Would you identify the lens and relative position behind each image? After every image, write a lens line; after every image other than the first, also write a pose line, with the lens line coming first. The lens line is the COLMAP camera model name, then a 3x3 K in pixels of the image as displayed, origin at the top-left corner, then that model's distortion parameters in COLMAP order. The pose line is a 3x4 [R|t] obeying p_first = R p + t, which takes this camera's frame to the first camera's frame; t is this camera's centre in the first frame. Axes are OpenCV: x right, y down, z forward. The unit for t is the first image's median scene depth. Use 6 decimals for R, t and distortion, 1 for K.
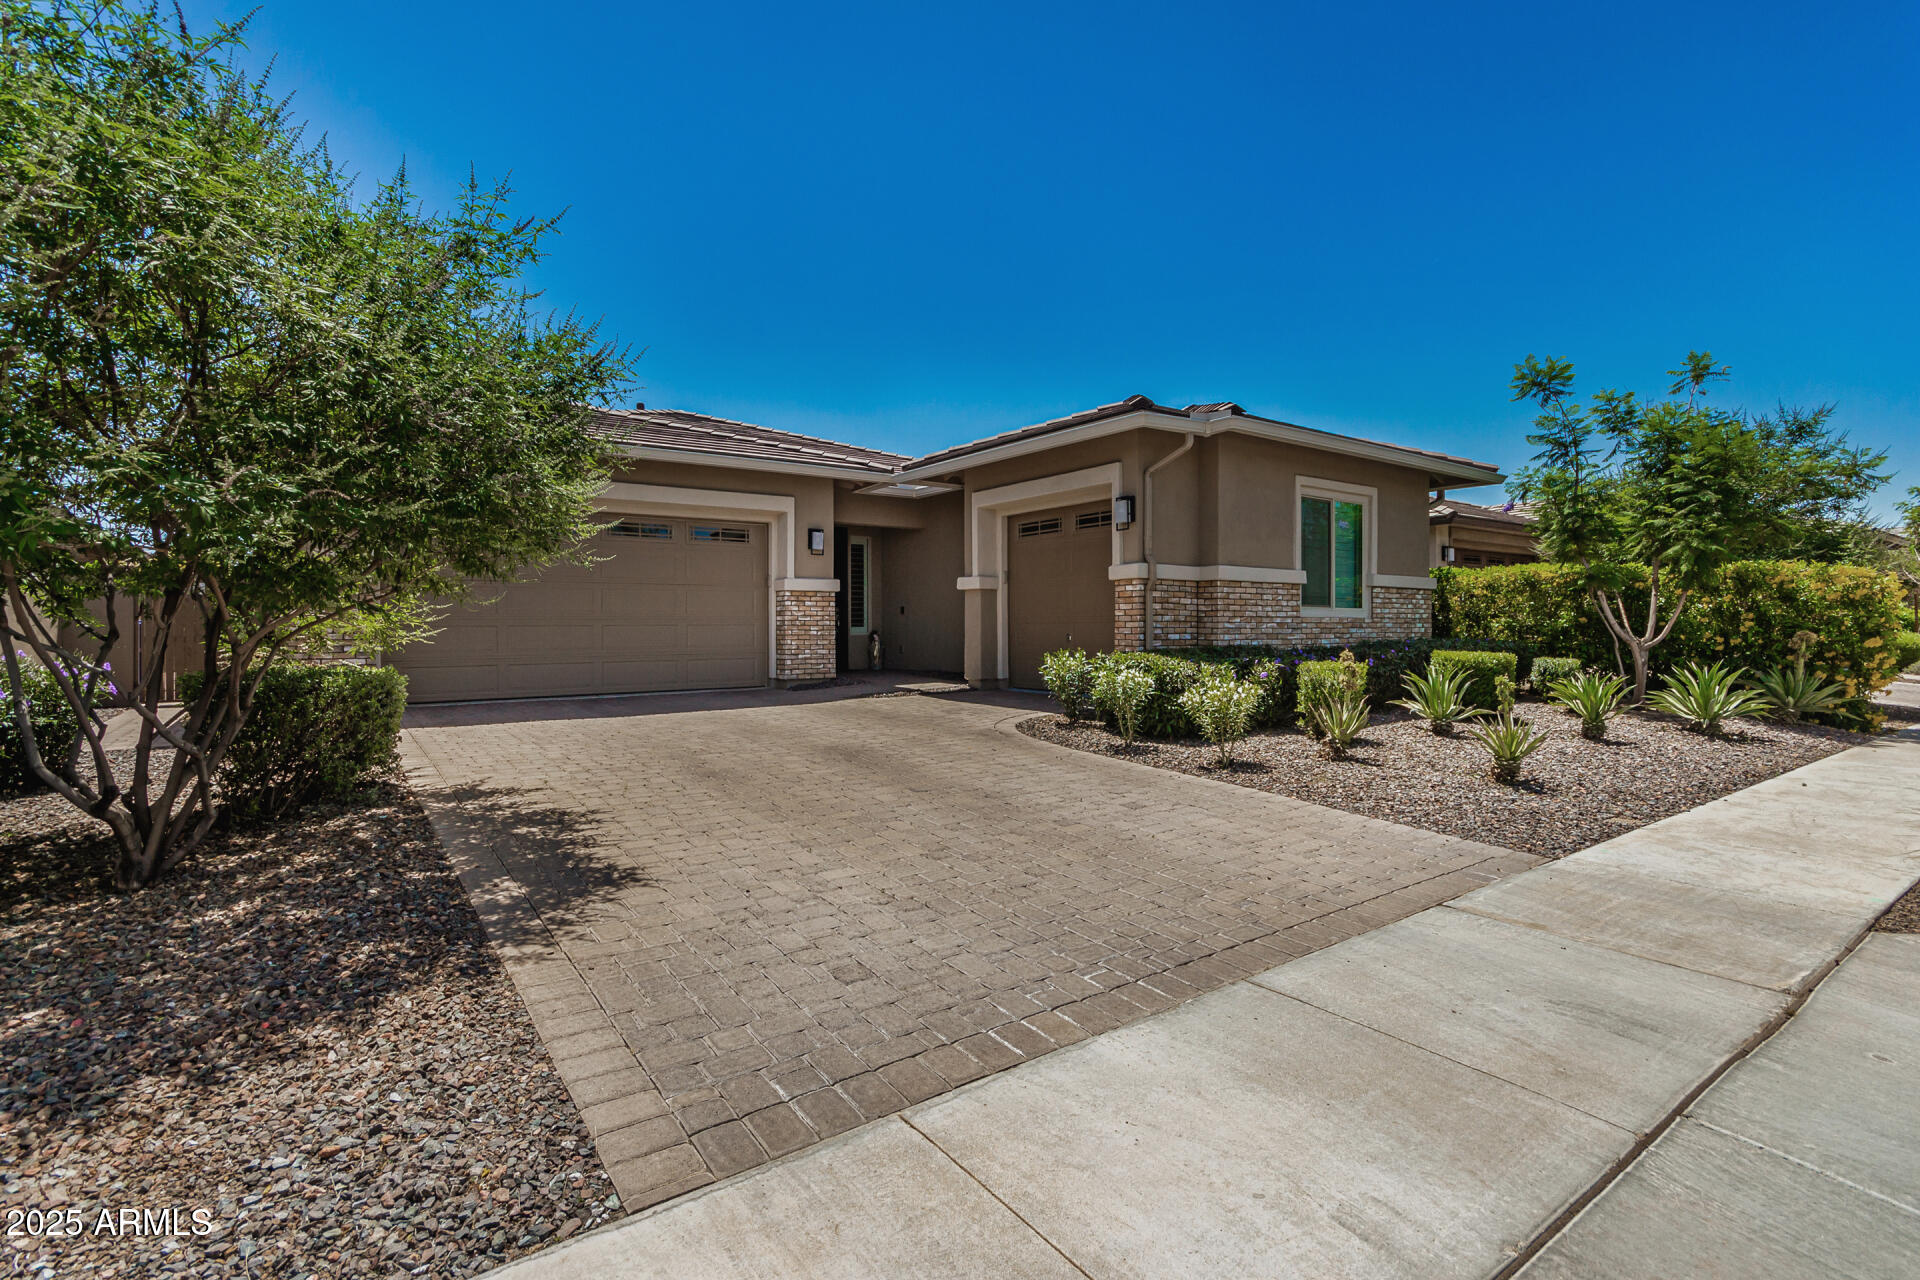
lens RADIAL K [[901.6, 0, 960.2], [0, 901.6, 654.2], [0, 0, 1]] dist [0.000576, 0.000038]
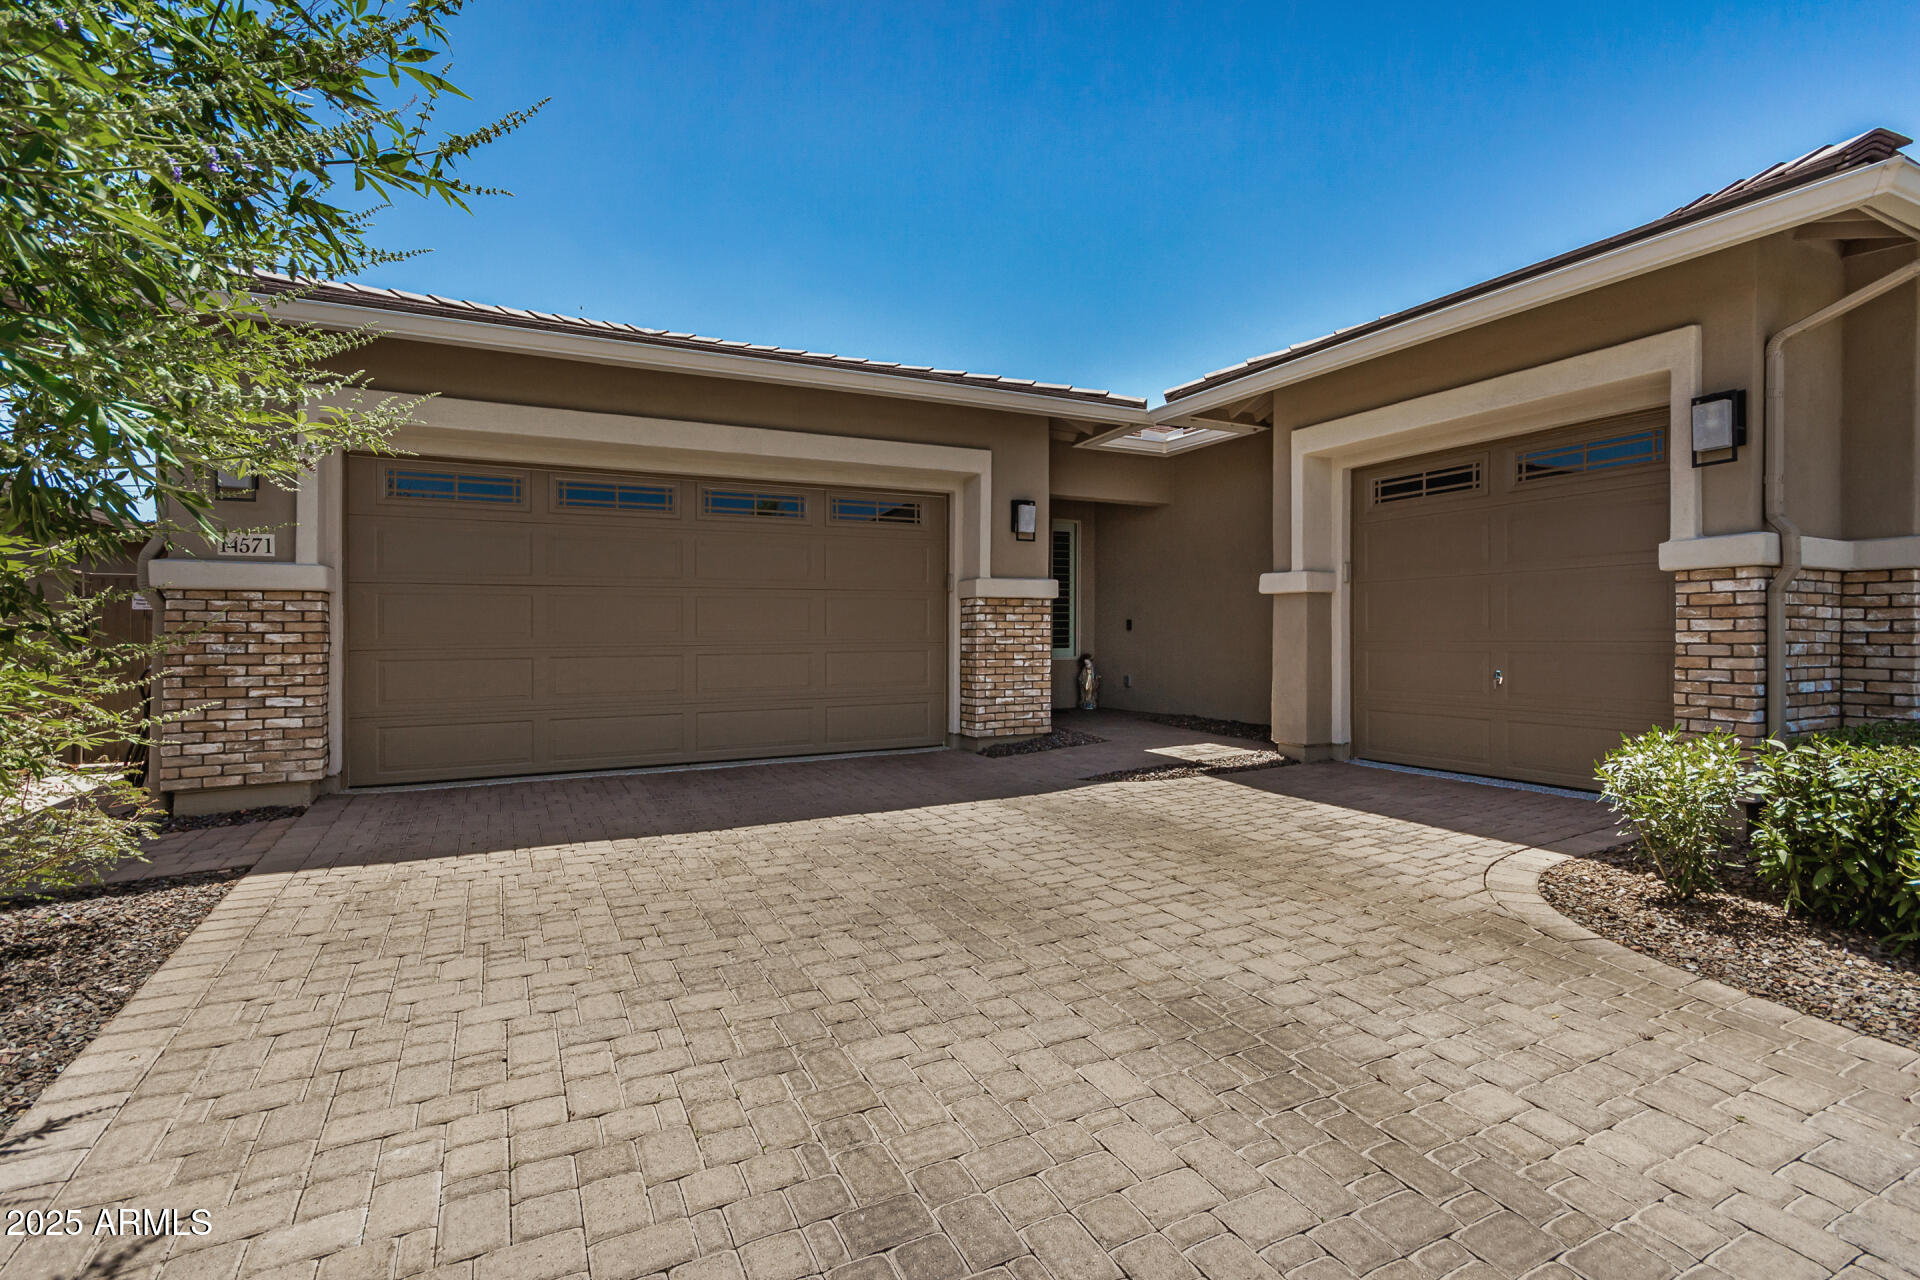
lens RADIAL K [[911.1, 0, 960.0], [0, 911.1, 640.0], [0, 0, 1]] dist [0.001065, 0.000220]
pose [[0.988517, -0.000475, -0.151109, -0.109608], [-0.003092, 0.999722, -0.023367, -0.025967], [0.151078, 0.023566, 0.988241, 0.368341]]
